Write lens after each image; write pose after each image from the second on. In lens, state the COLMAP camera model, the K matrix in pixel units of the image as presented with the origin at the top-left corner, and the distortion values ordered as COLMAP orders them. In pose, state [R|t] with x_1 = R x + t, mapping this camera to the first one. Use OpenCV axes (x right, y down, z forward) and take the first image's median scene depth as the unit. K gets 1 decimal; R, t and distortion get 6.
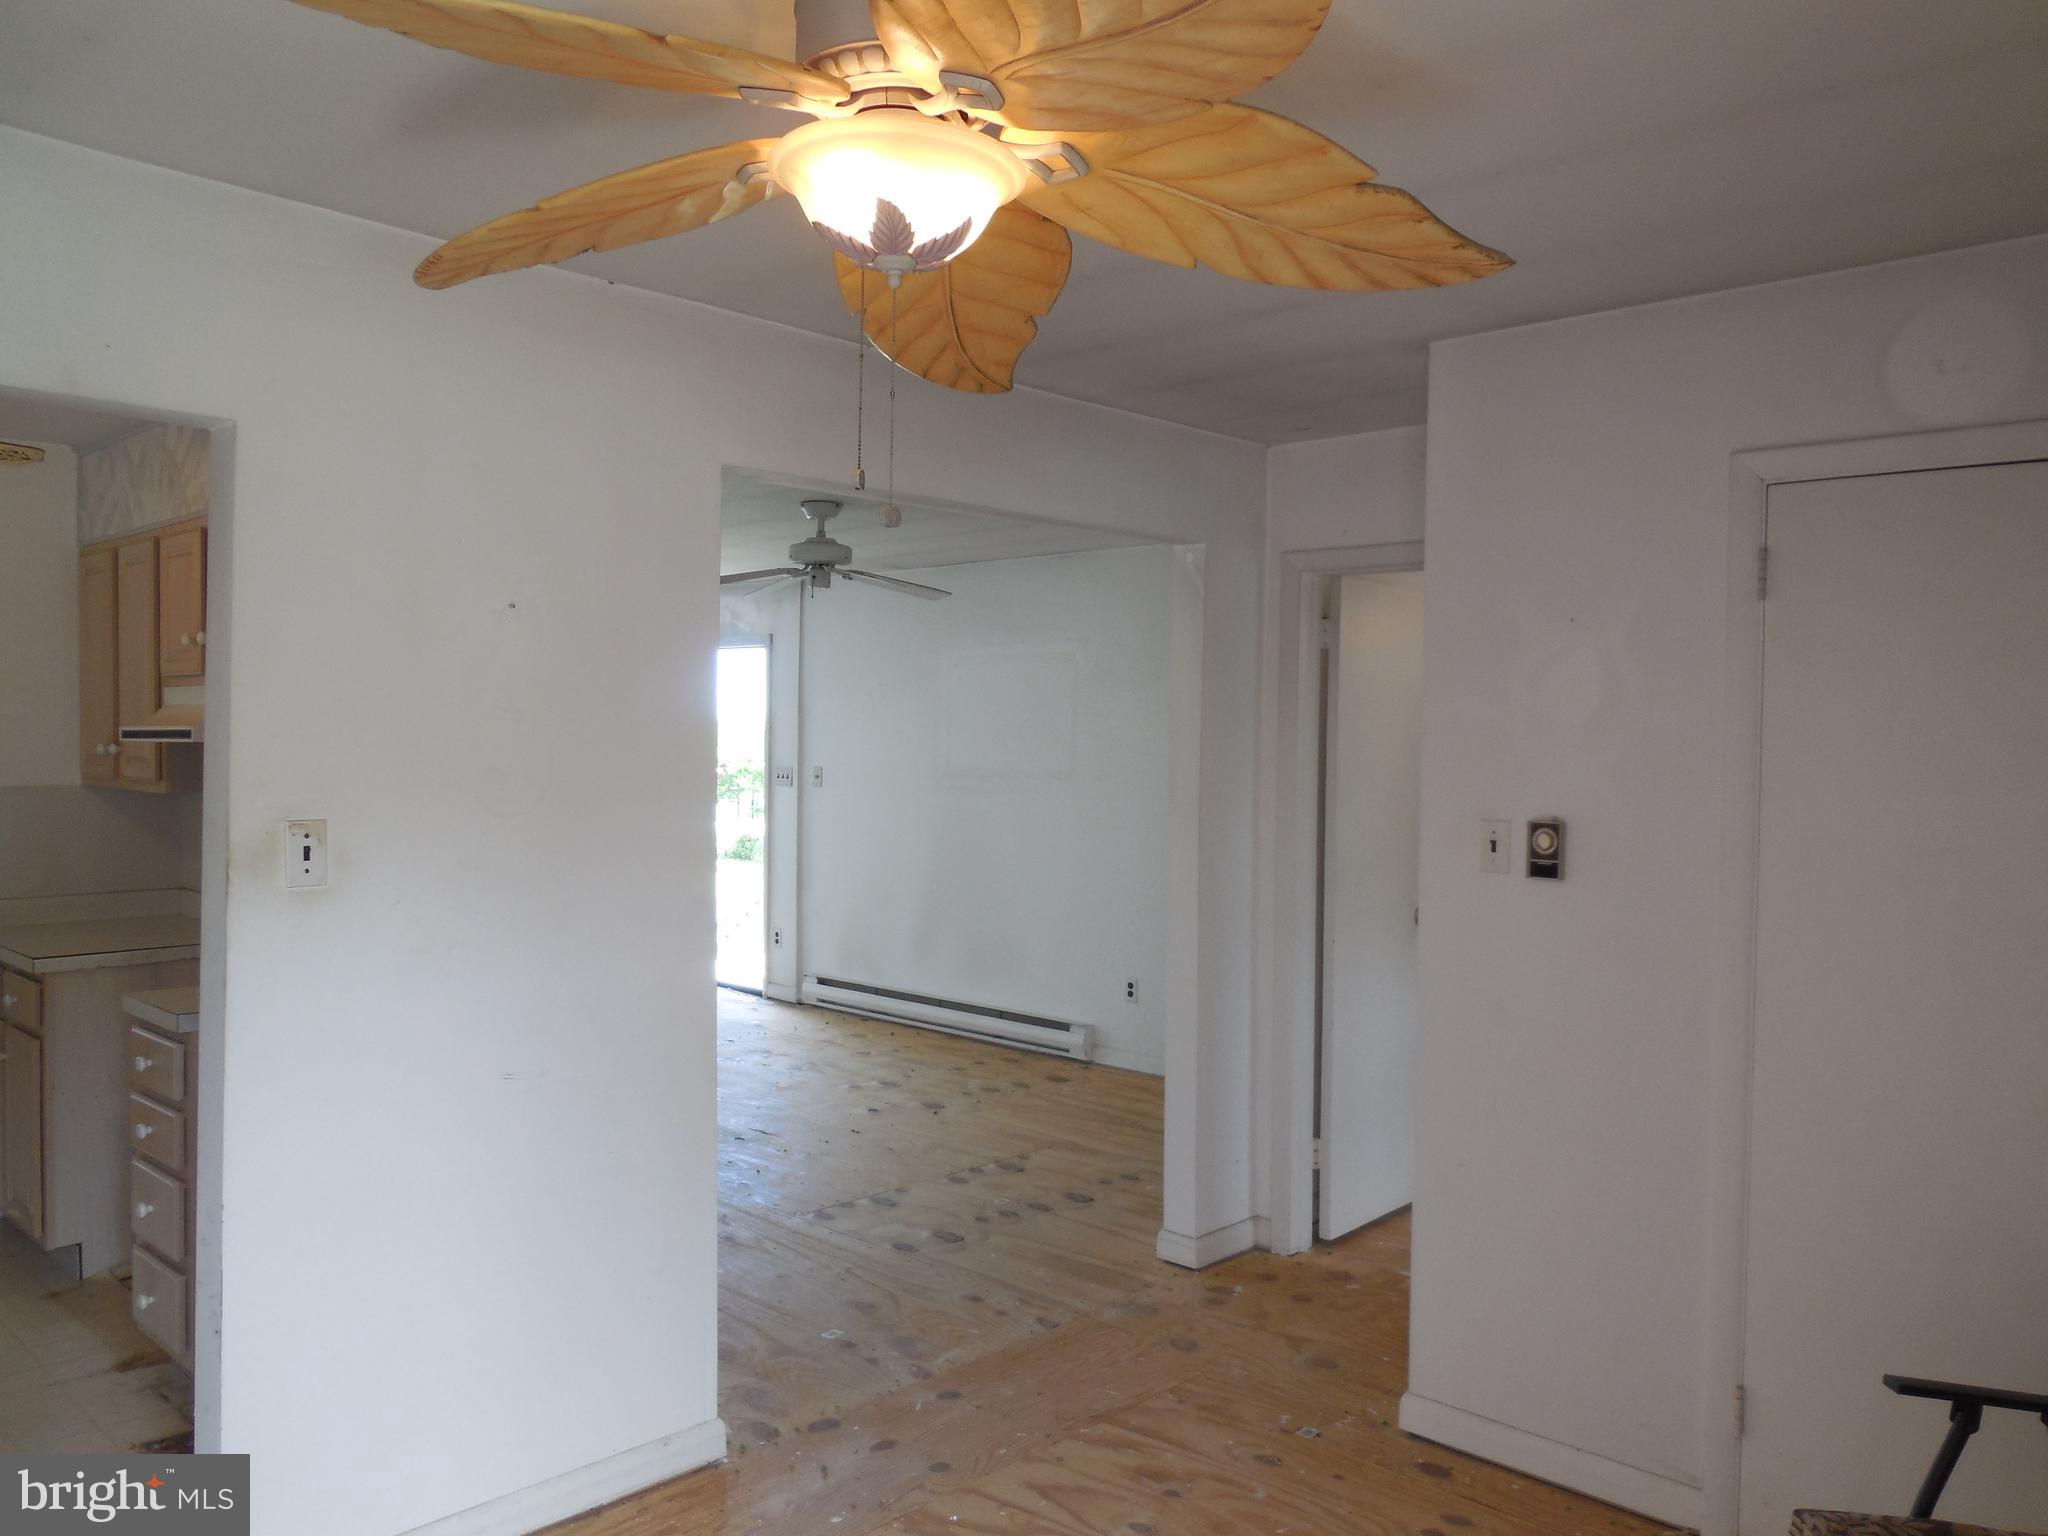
lens RADIAL K [[1551.0, 0, 1024.0], [0, 1551.0, 768.0], [0, 0, 1]] dist [-0.019068, 0.006668]
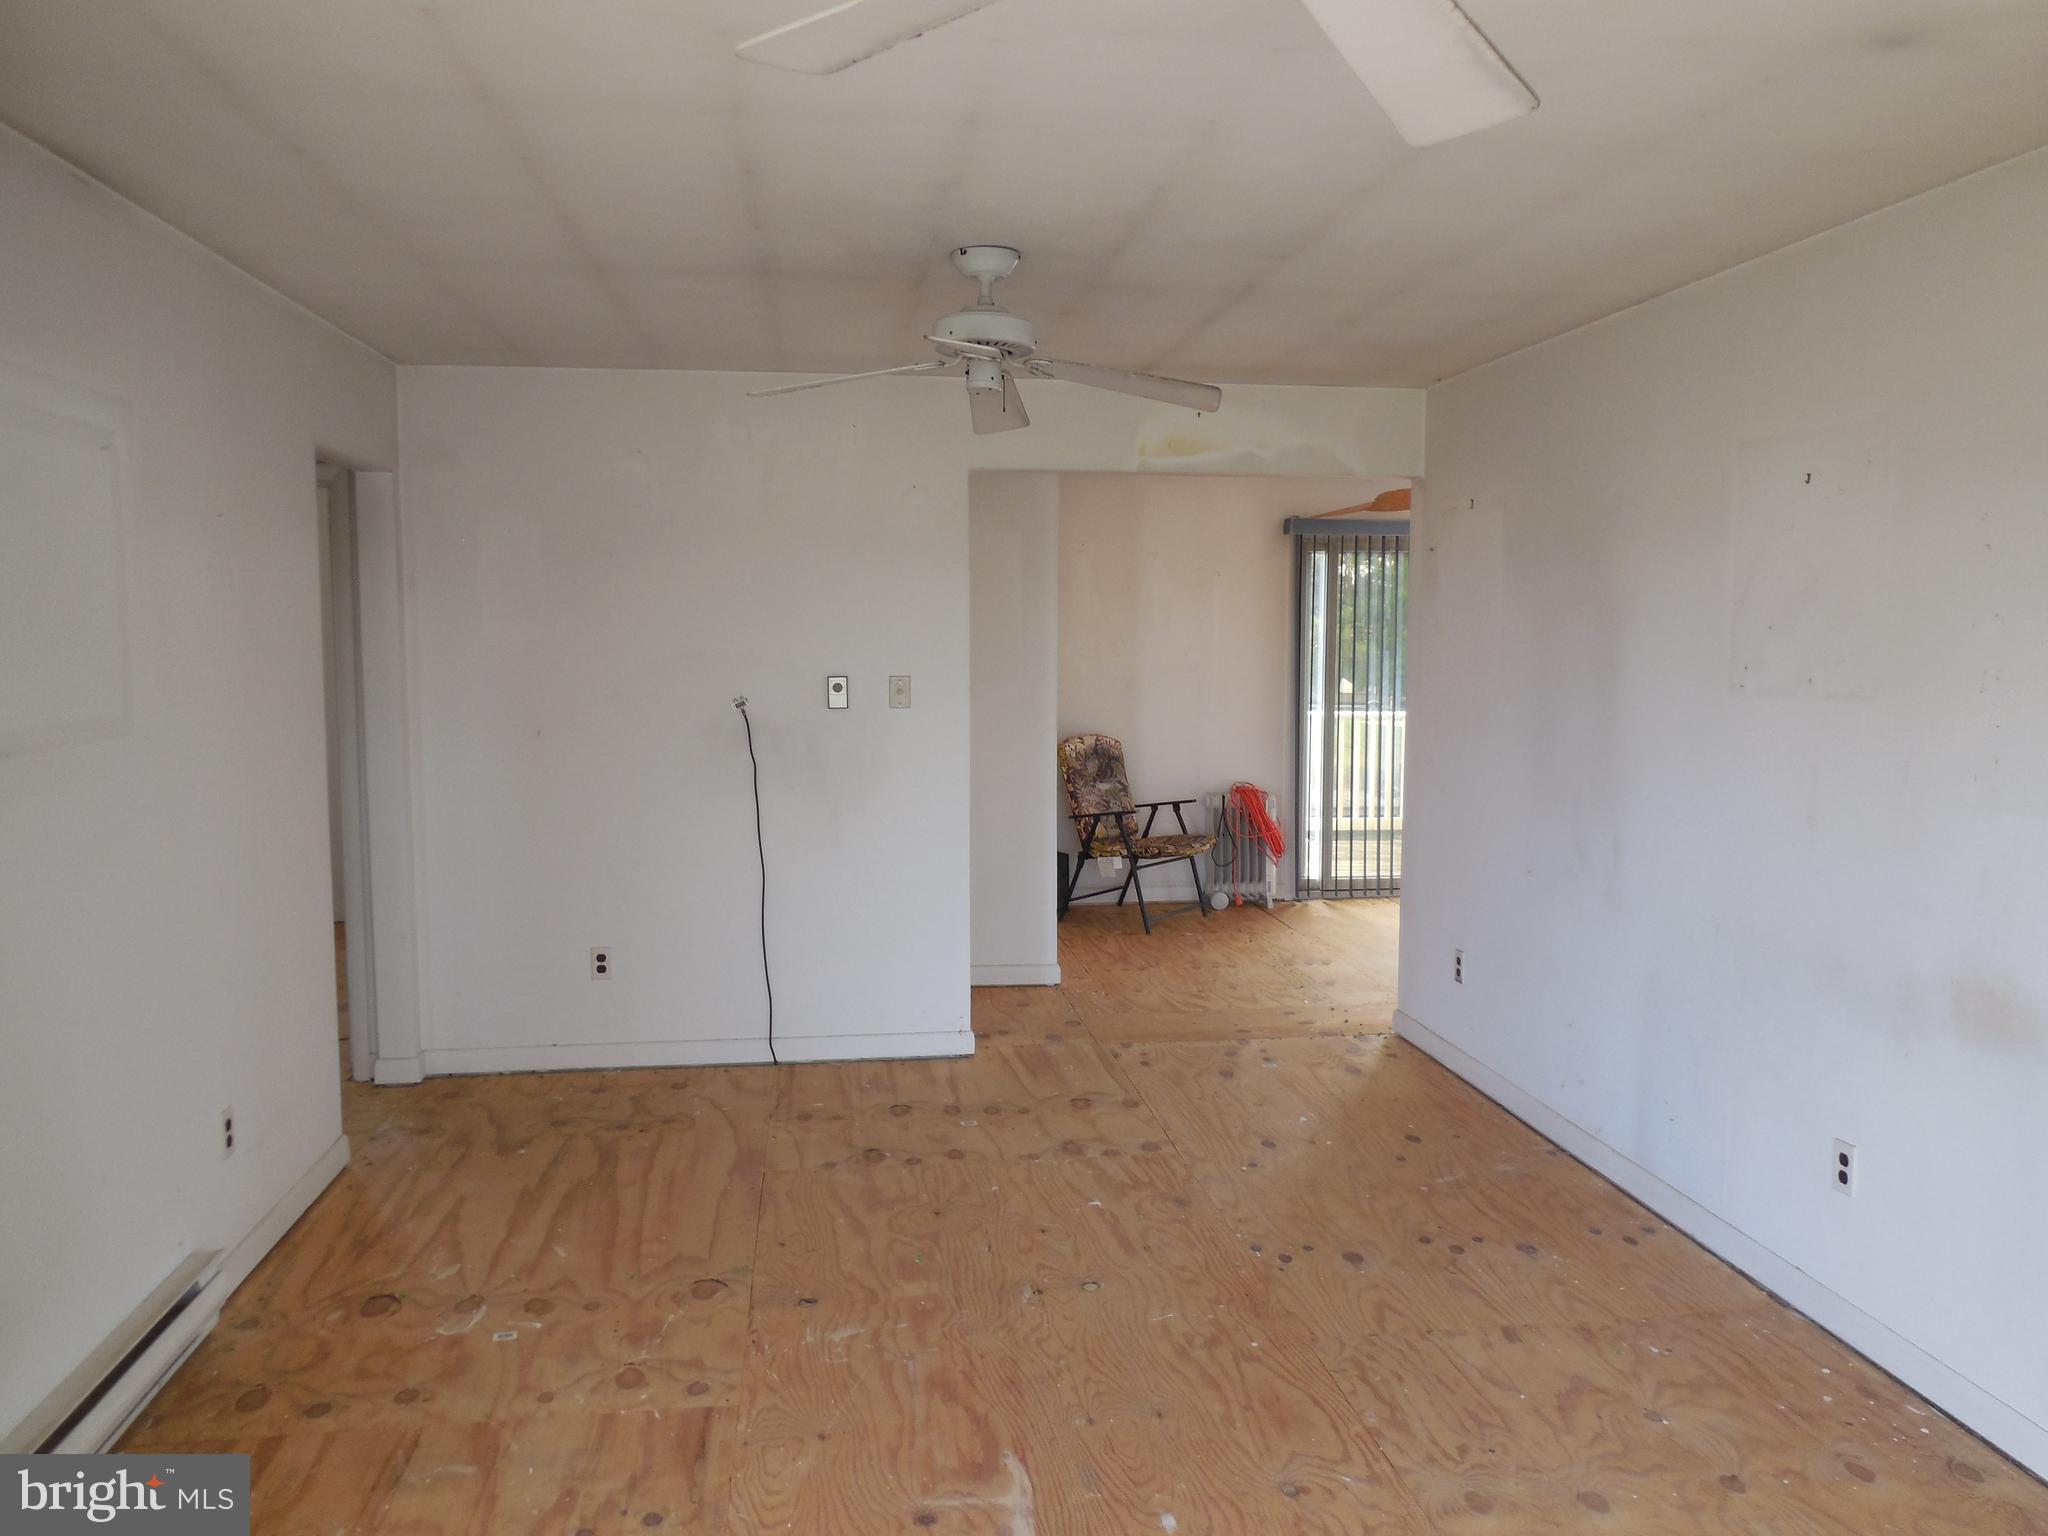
lens RADIAL K [[1551.0, 0, 1024.0], [0, 1551.0, 768.0], [0, 0, 1]] dist [-0.019068, 0.006668]
pose [[-0.780318, -0.072035, 0.621220, -0.622775], [0.004125, 0.992730, 0.120296, -0.051402], [-0.625369, 0.096431, -0.774348, 1.714867]]
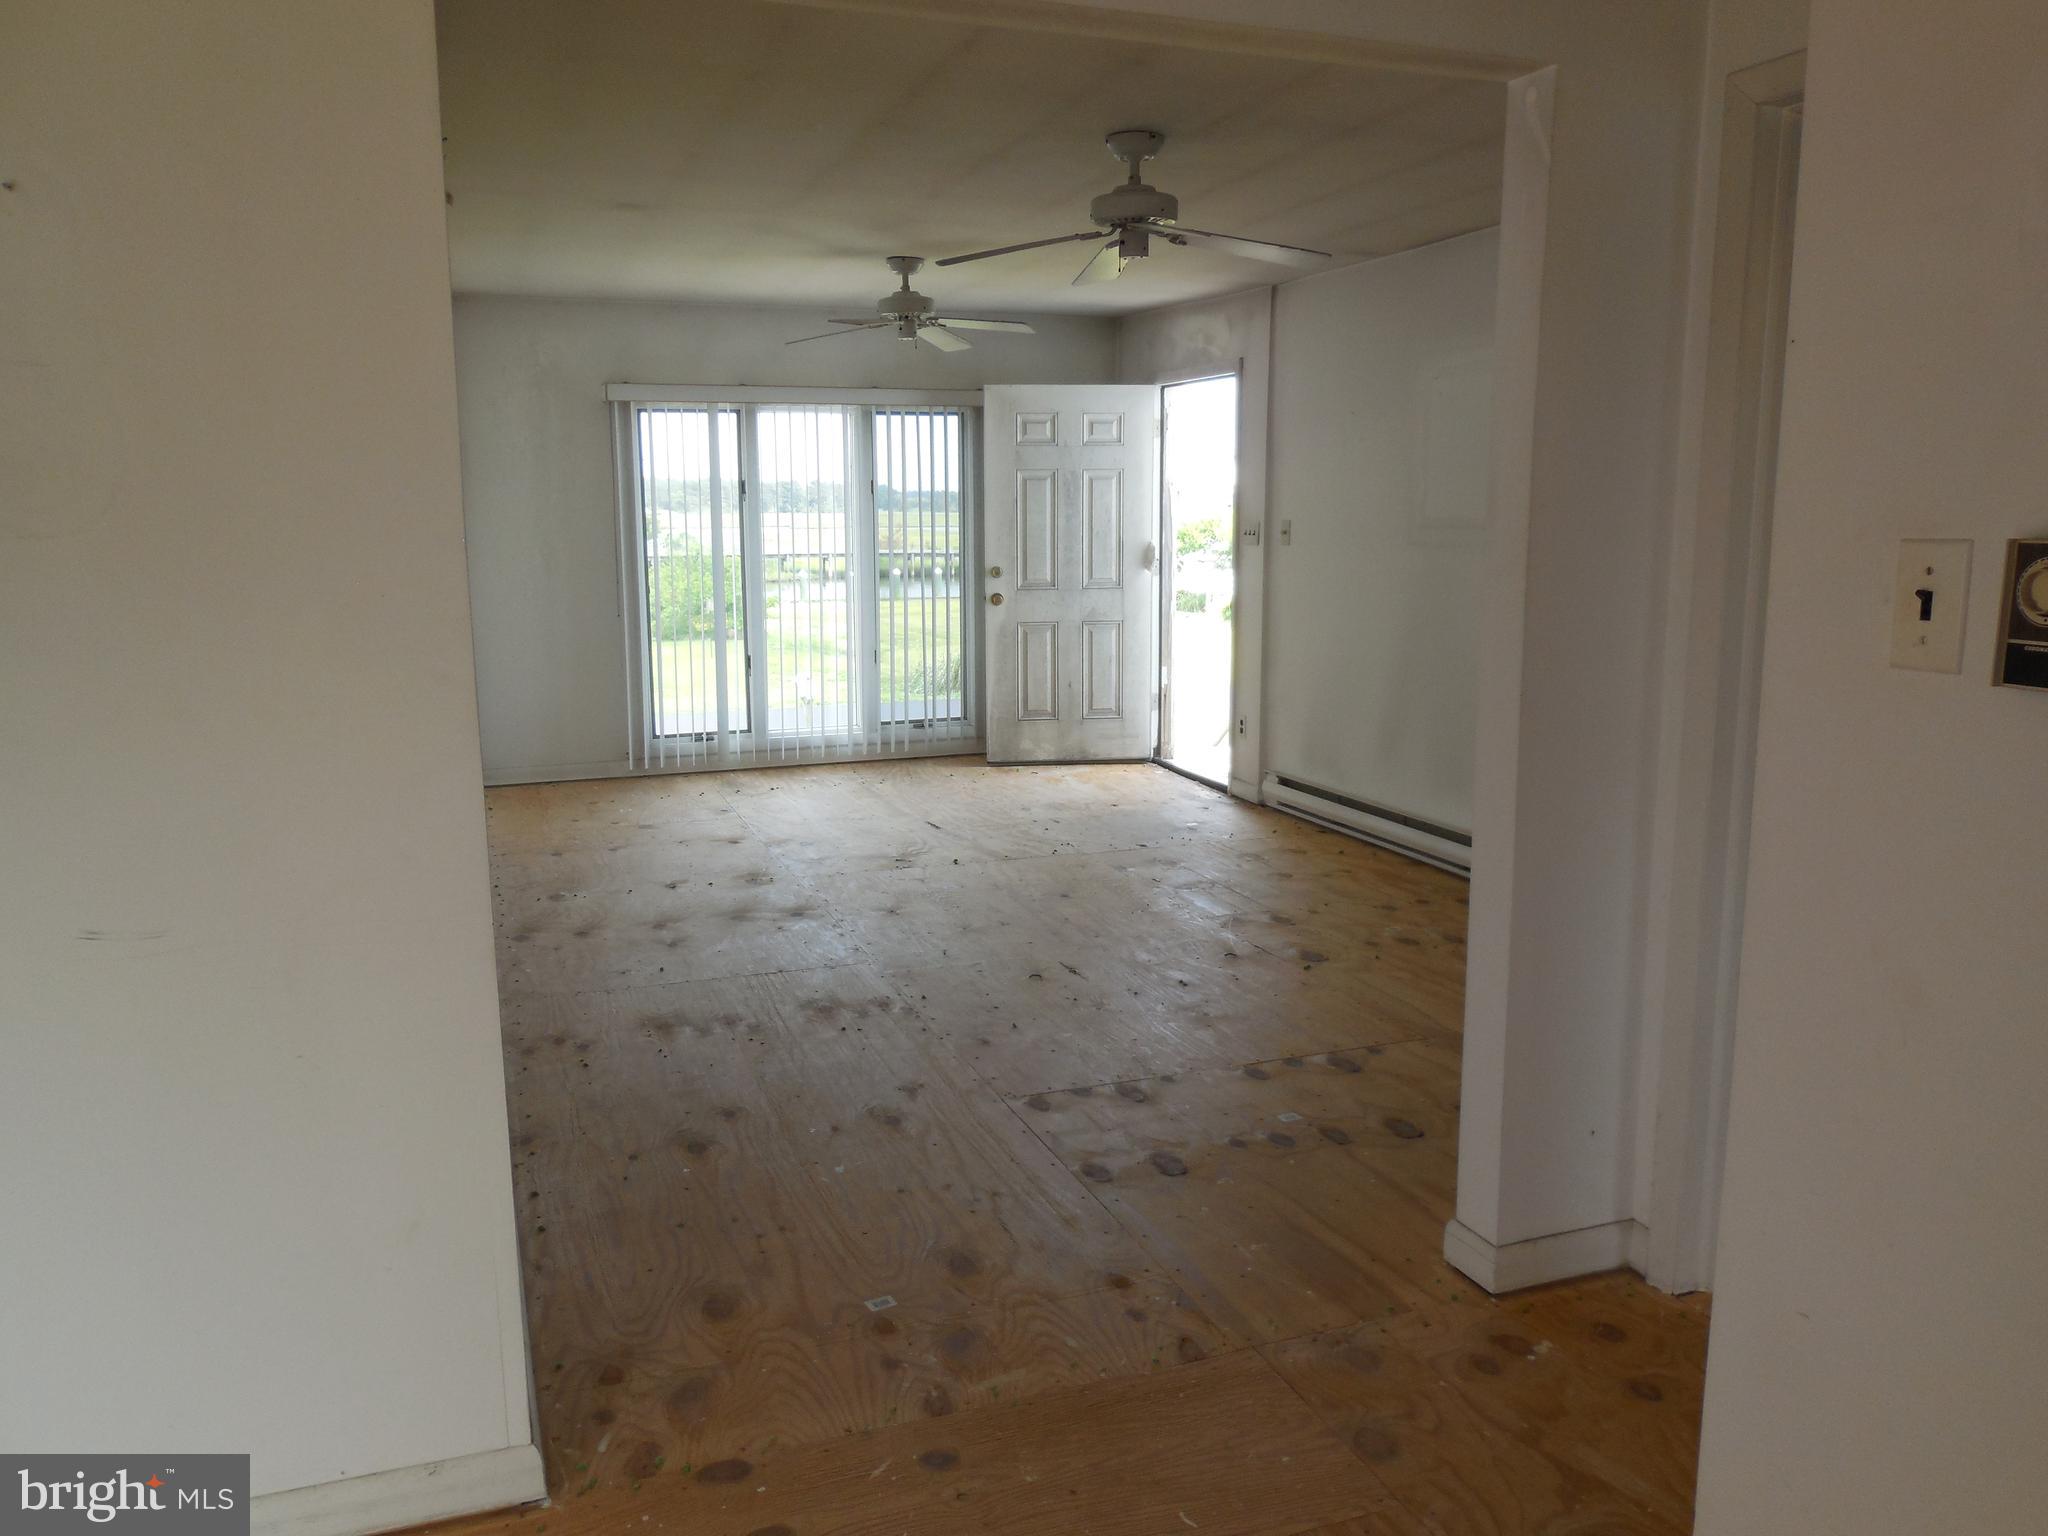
lens RADIAL K [[1541.9, 0, 1024.0], [0, 1541.9, 768.0], [0, 0, 1]] dist [-0.012317, -0.002468]
pose [[0.898832, 0.056962, -0.434575, 0.175030], [0.005376, 0.990011, 0.140886, 0.022803], [0.438260, -0.128970, 0.889548, 0.347291]]
